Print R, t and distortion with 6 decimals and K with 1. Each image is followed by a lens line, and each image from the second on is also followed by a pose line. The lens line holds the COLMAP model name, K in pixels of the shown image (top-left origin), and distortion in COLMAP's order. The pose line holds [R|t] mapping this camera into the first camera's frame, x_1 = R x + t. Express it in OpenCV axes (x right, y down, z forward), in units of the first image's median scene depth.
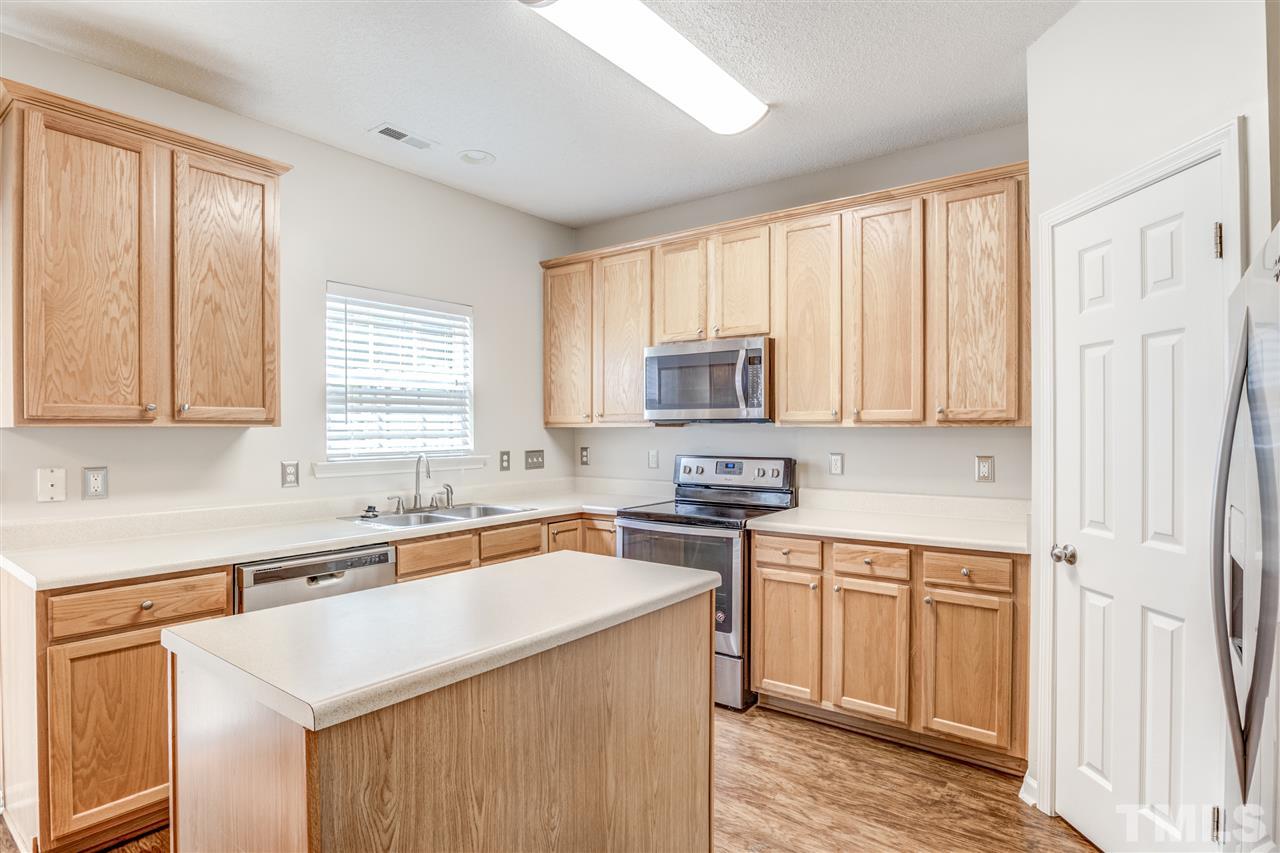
lens RADIAL K [[655.3, 0, 640.0], [0, 655.3, 426.5], [0, 0, 1]] dist [-0.025260, 0.002120]
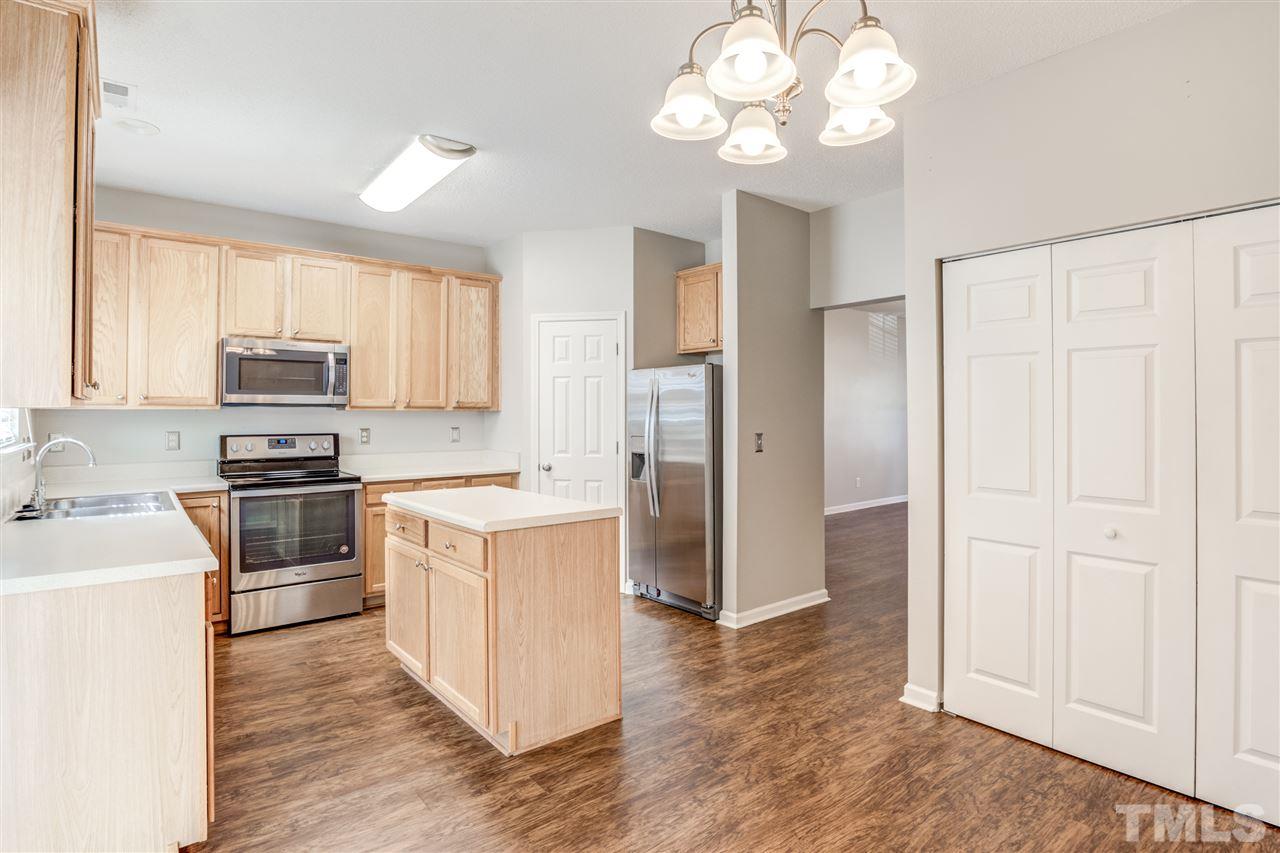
lens RADIAL K [[650.5, 0, 635.1], [0, 650.5, 410.9], [0, 0, 1]] dist [-0.029353, 0.001118]
pose [[0.282178, 0.002200, 0.959360, -0.984268], [-0.005873, 0.999983, -0.000566, -0.001228], [-0.959344, -0.005474, 0.282186, 0.035178]]
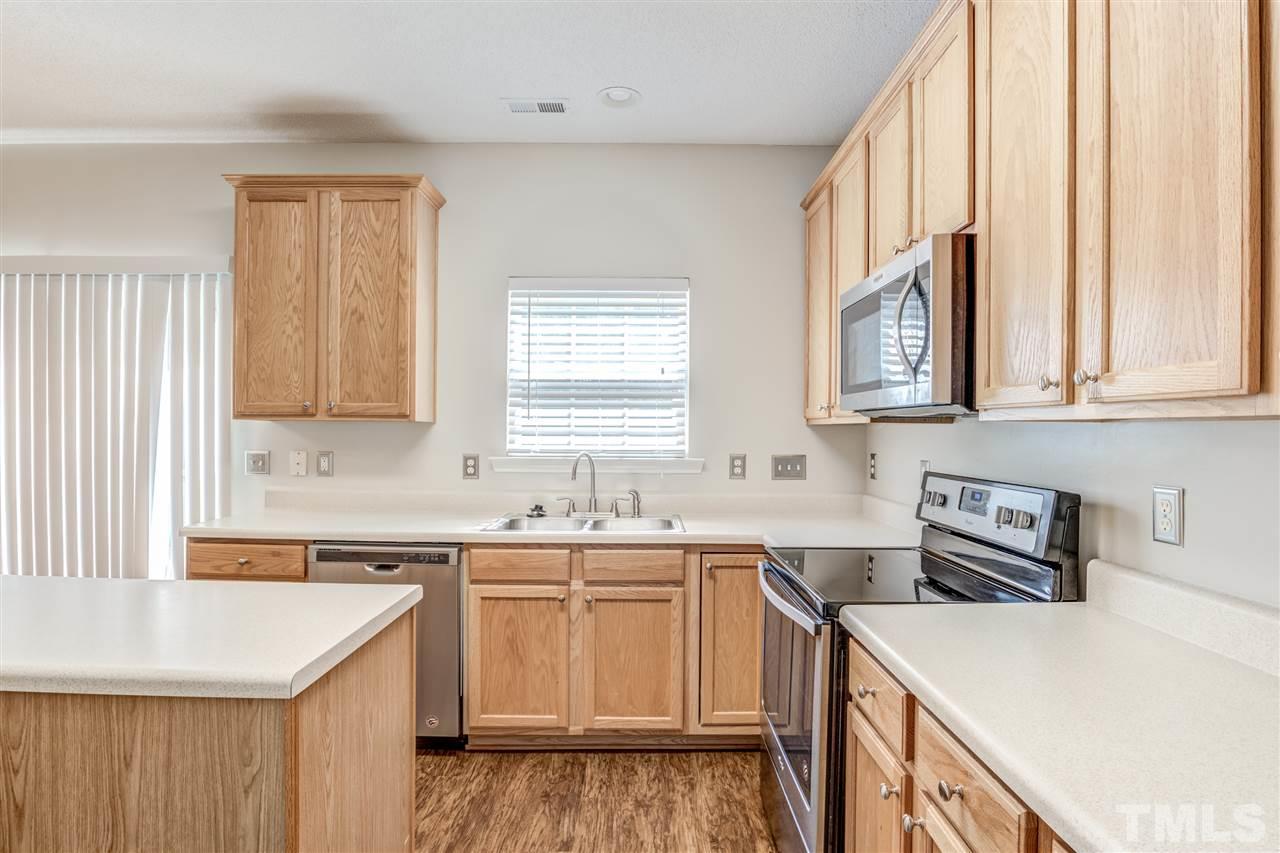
lens RADIAL K [[655.3, 0, 640.0], [0, 655.3, 426.5], [0, 0, 1]] dist [-0.025260, 0.002120]
pose [[0.600531, 0.004236, -0.799591, 0.453400], [-0.006240, 0.999980, 0.000611, 0.005733], [0.799577, 0.004622, 0.600545, 0.553677]]
